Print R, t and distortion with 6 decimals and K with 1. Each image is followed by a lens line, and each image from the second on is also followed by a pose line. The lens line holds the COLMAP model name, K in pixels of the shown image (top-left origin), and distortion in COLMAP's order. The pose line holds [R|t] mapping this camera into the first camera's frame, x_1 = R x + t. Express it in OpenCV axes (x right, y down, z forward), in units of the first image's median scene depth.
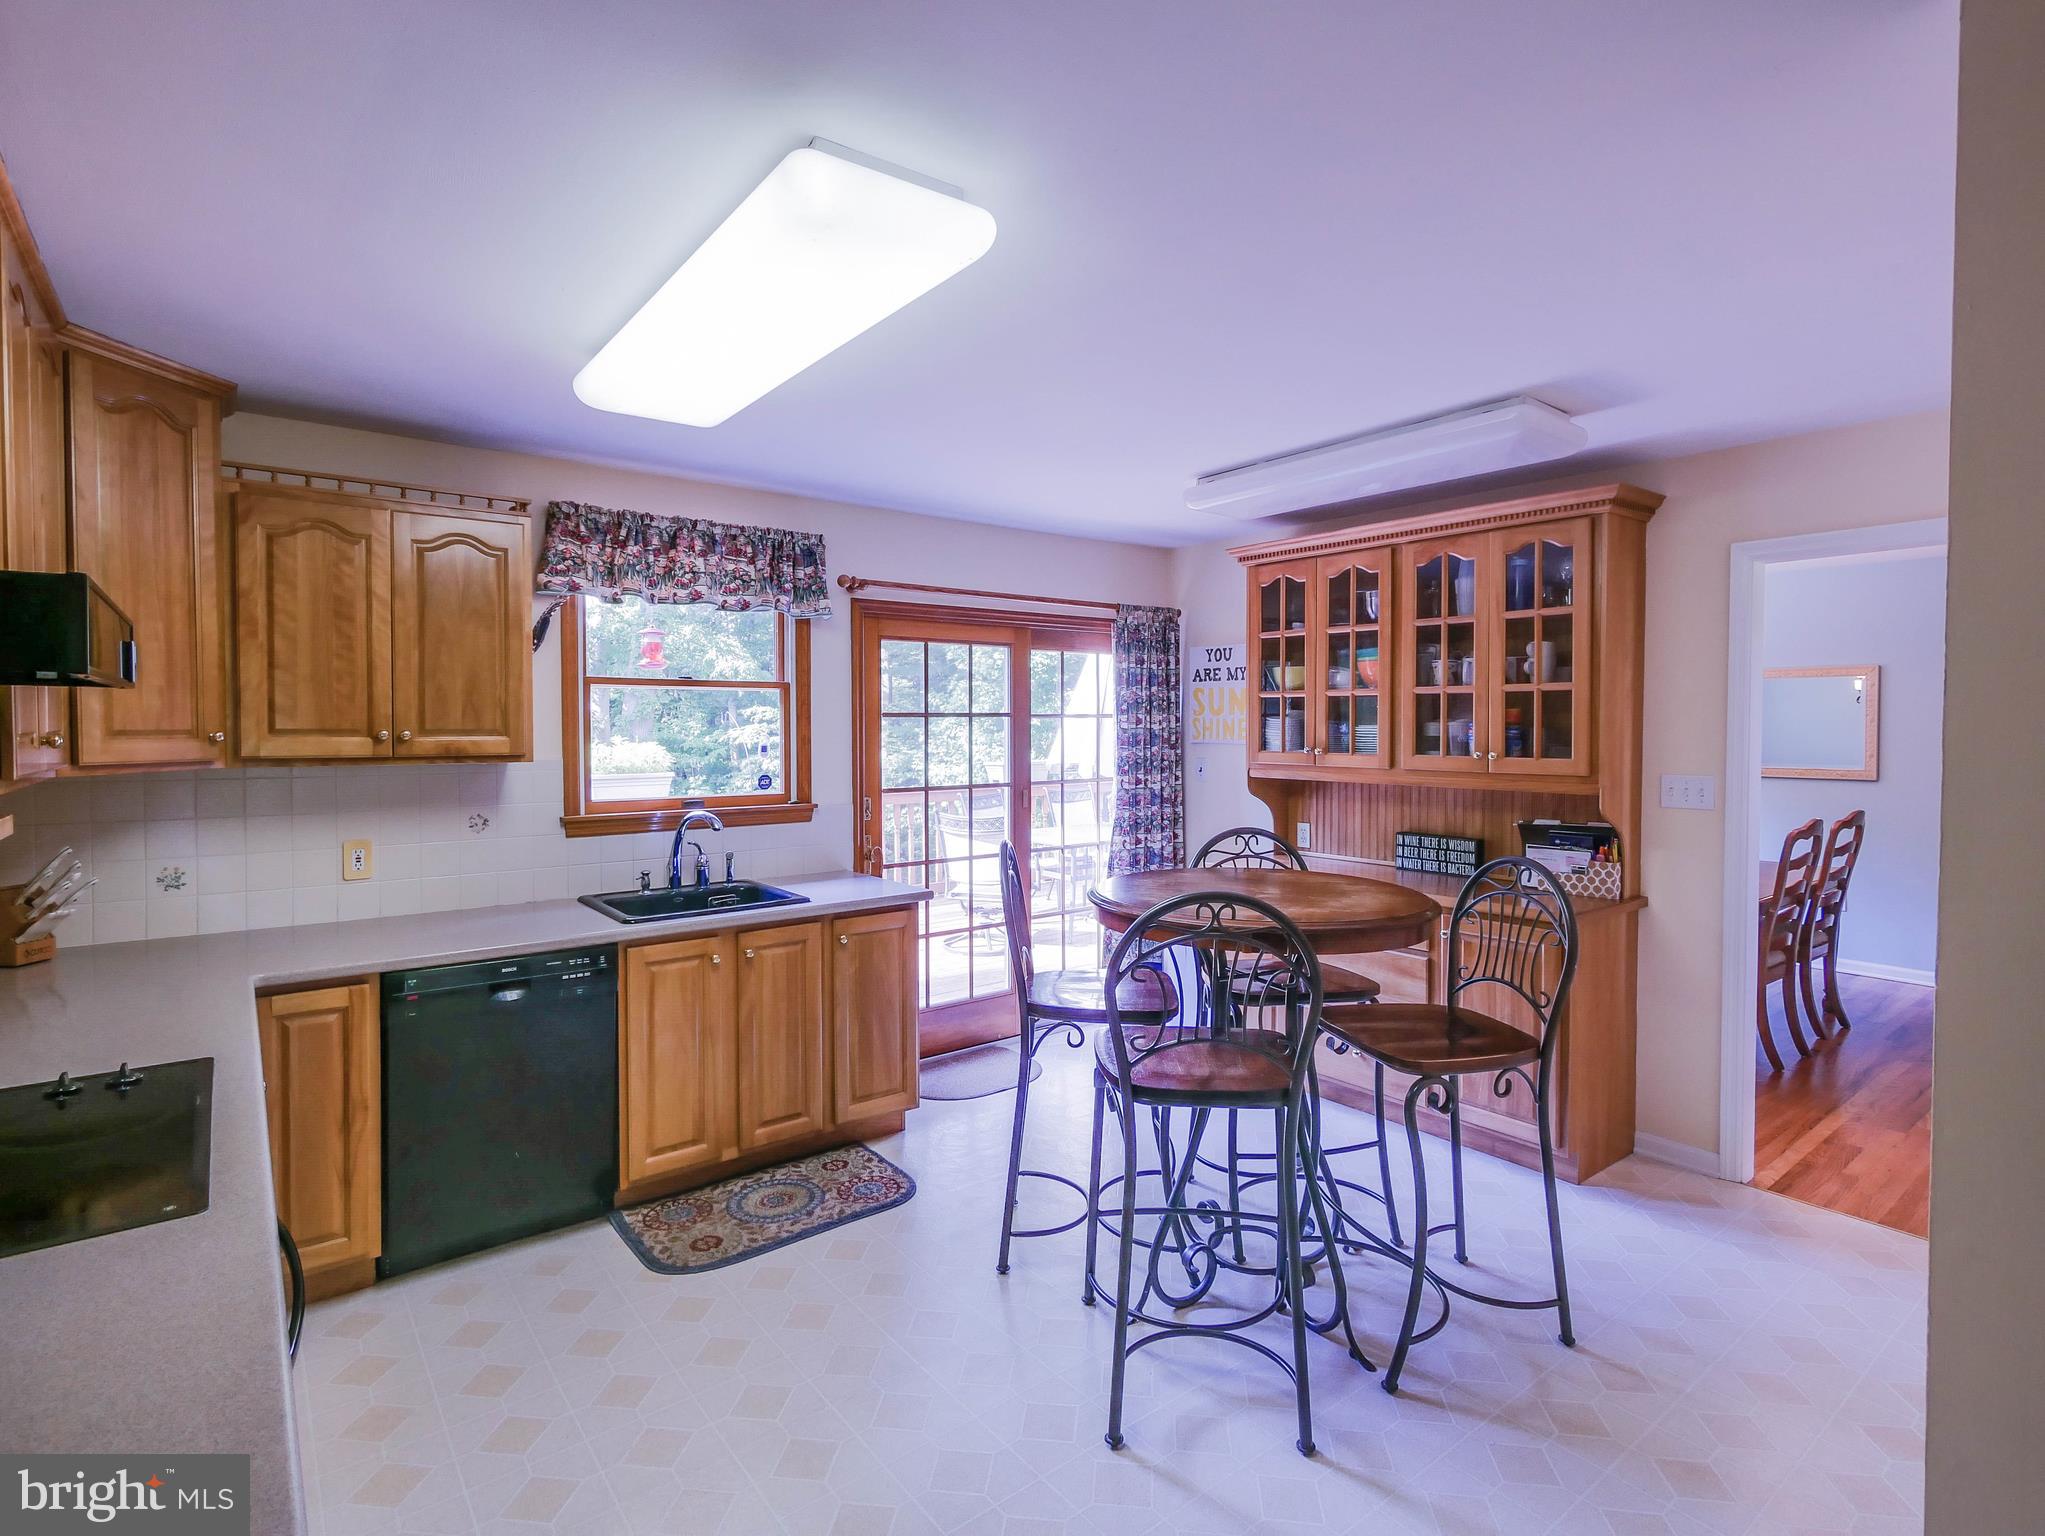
lens RADIAL K [[1028.4, 0, 1022.9], [0, 1028.4, 755.1], [0, 0, 1]] dist [0.000991, 0.000847]
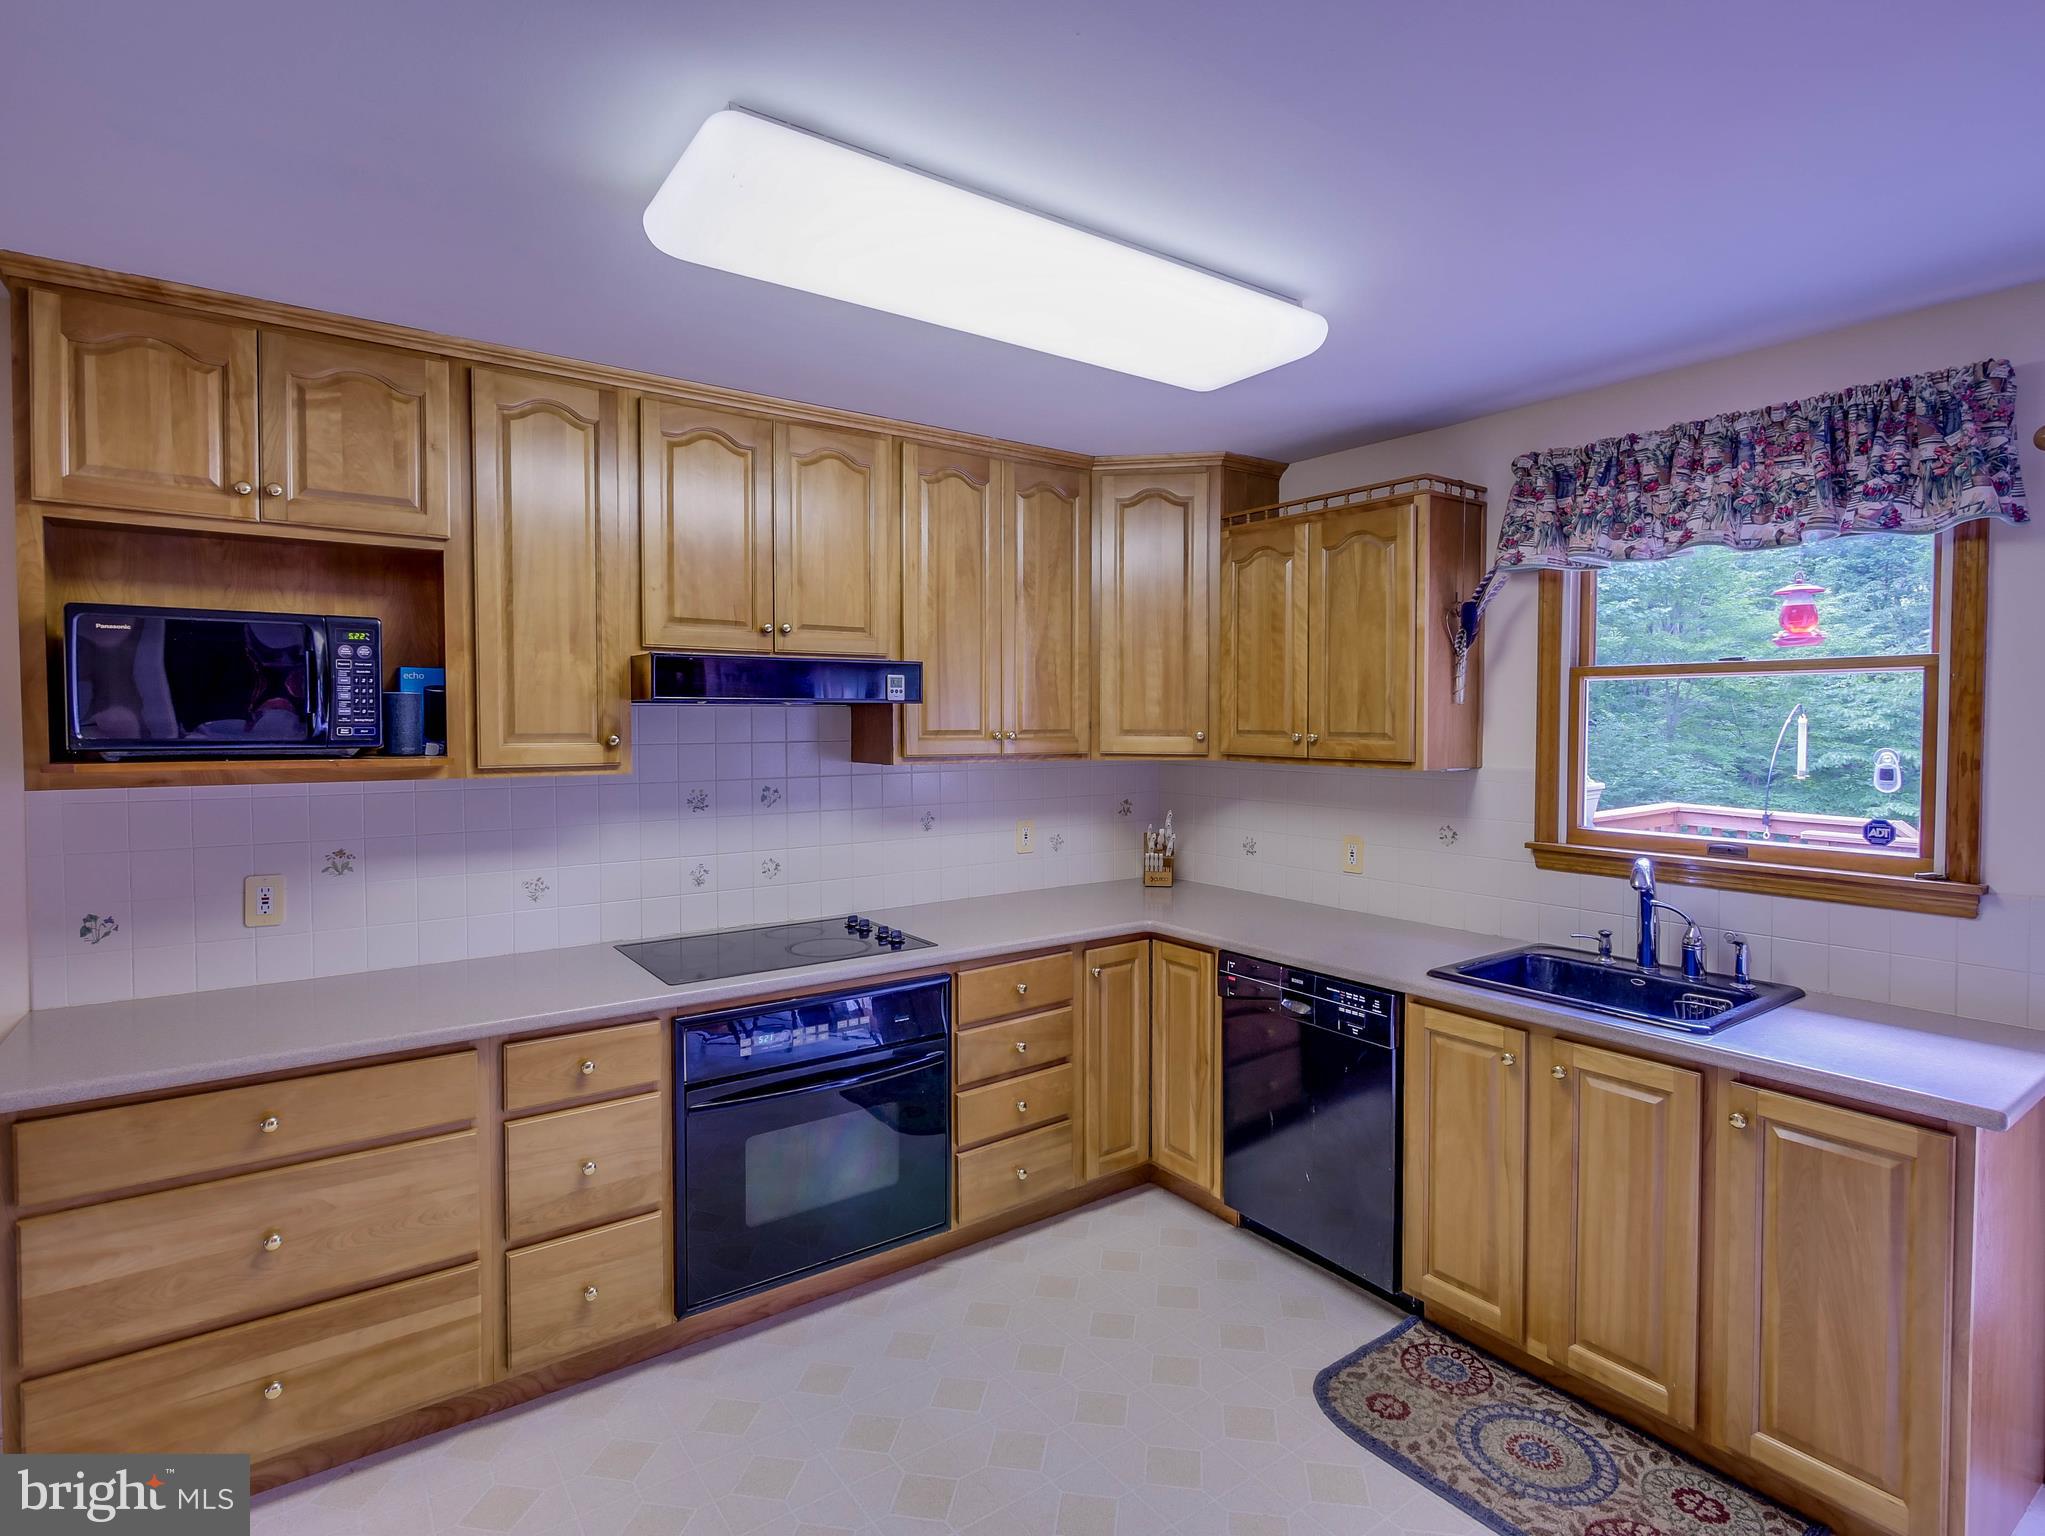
lens RADIAL K [[1028.4, 0, 1021.7], [0, 1028.4, 757.4], [0, 0, 1]] dist [0.000991, 0.000847]
pose [[-0.028321, 0.036260, -0.998941, 0.417663], [-0.033906, 0.998732, 0.037213, -0.025945], [0.999024, 0.034924, -0.027056, 0.680917]]
